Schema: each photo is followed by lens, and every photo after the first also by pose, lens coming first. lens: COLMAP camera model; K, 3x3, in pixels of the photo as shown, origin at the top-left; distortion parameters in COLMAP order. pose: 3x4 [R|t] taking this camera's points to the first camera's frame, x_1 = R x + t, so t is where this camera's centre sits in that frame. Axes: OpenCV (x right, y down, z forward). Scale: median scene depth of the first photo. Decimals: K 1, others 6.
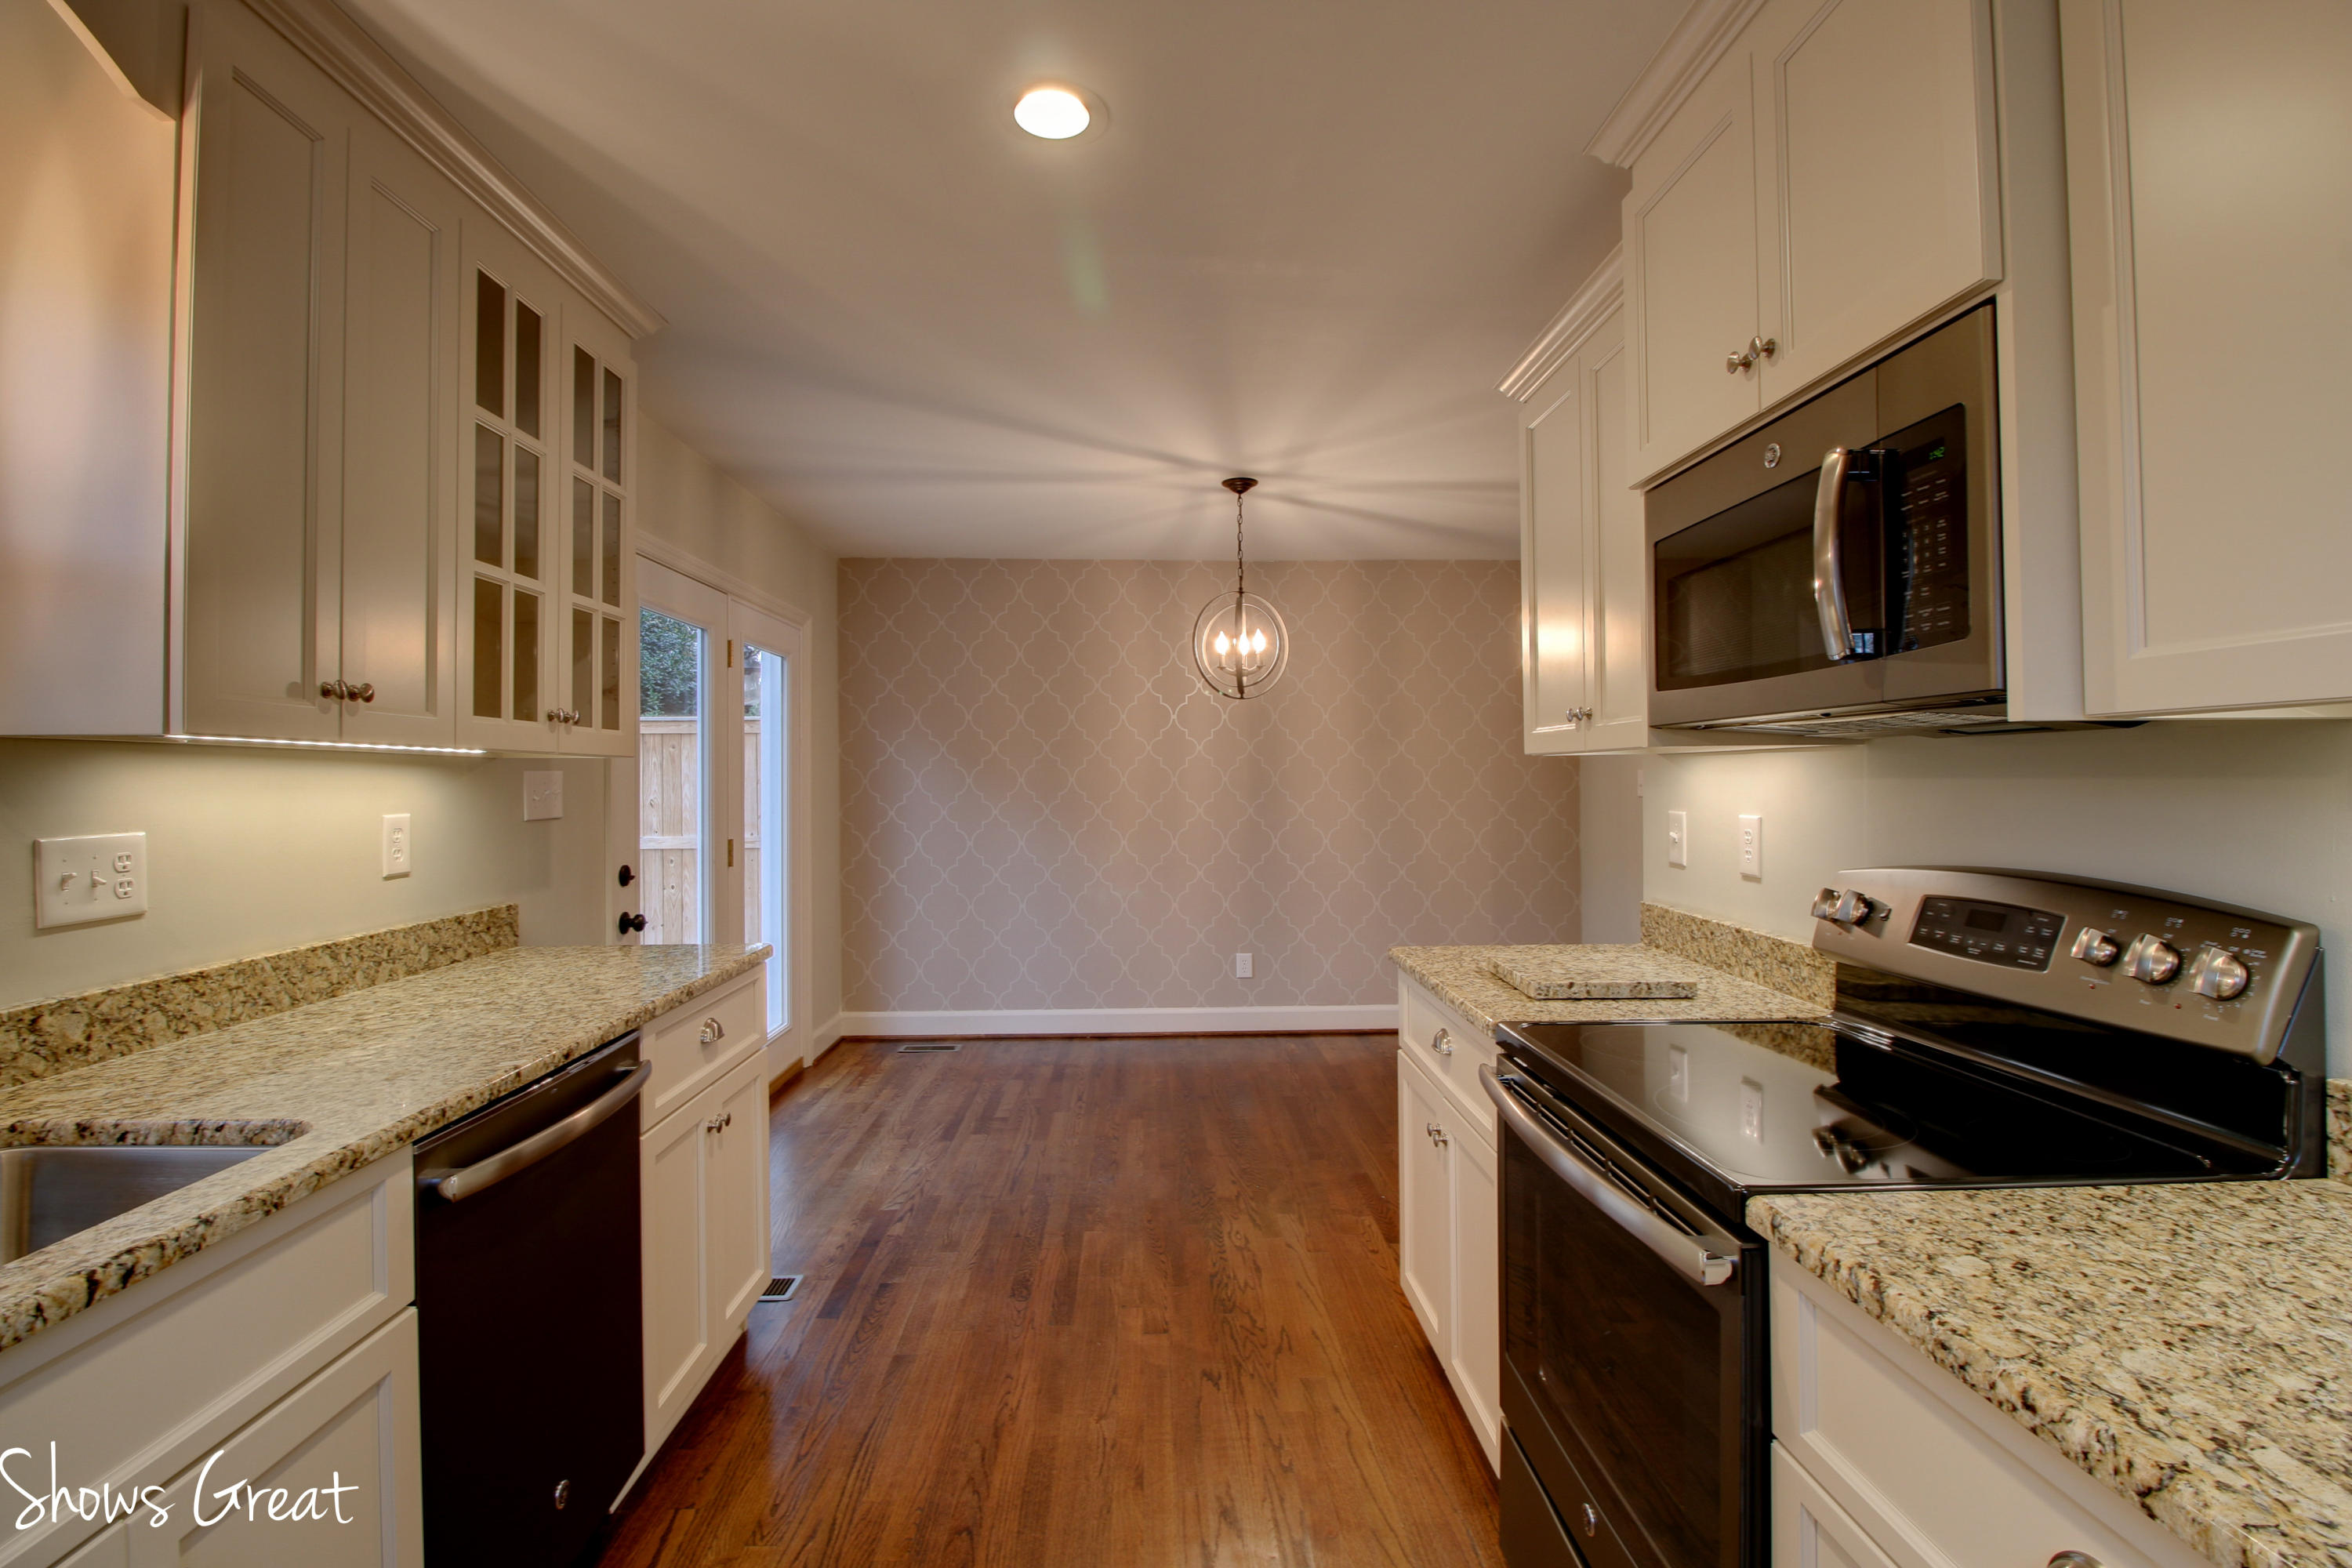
lens RADIAL K [[1087.4, 0, 1175.8], [0, 1087.4, 779.3], [0, 0, 1]] dist [-0.002350, -0.010941]
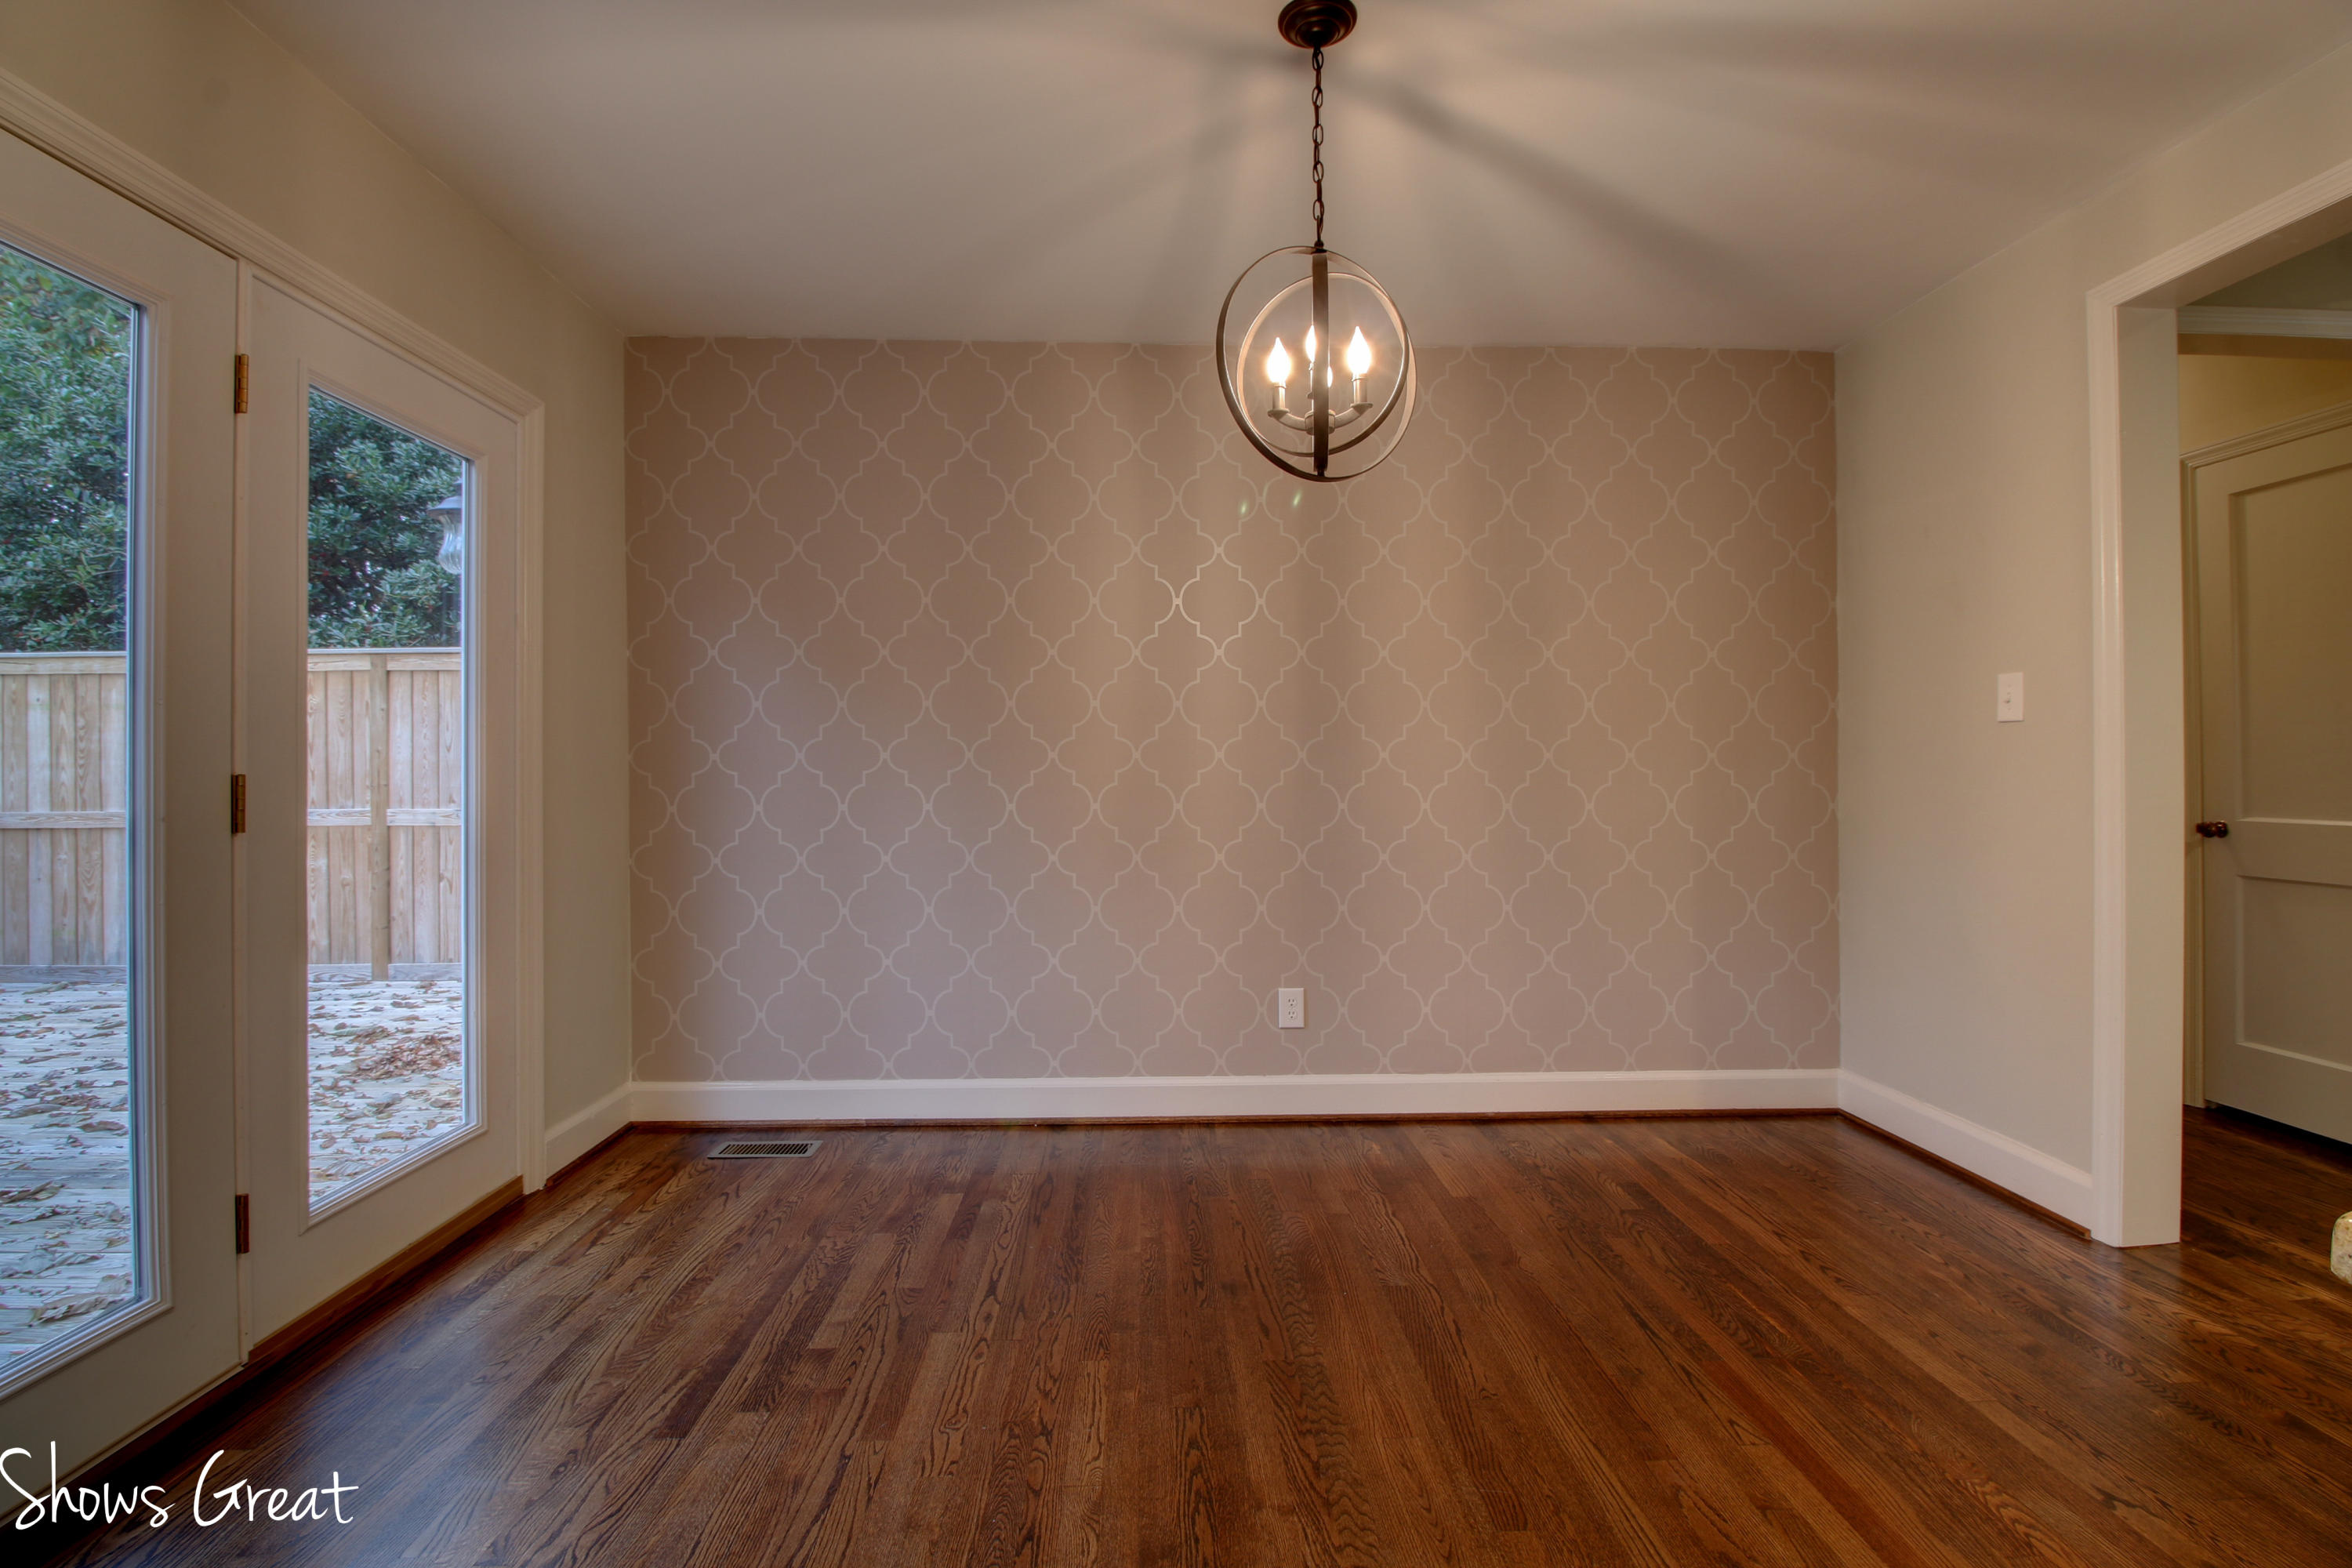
lens RADIAL K [[1087.4, 0, 1179.1], [0, 1087.4, 776.4], [0, 0, 1]] dist [-0.002350, -0.010941]
pose [[0.999993, 0.003506, -0.001125, 0.000251], [-0.003500, 0.999977, 0.005852, 0.041309], [0.001146, -0.005848, 0.999982, 0.426994]]
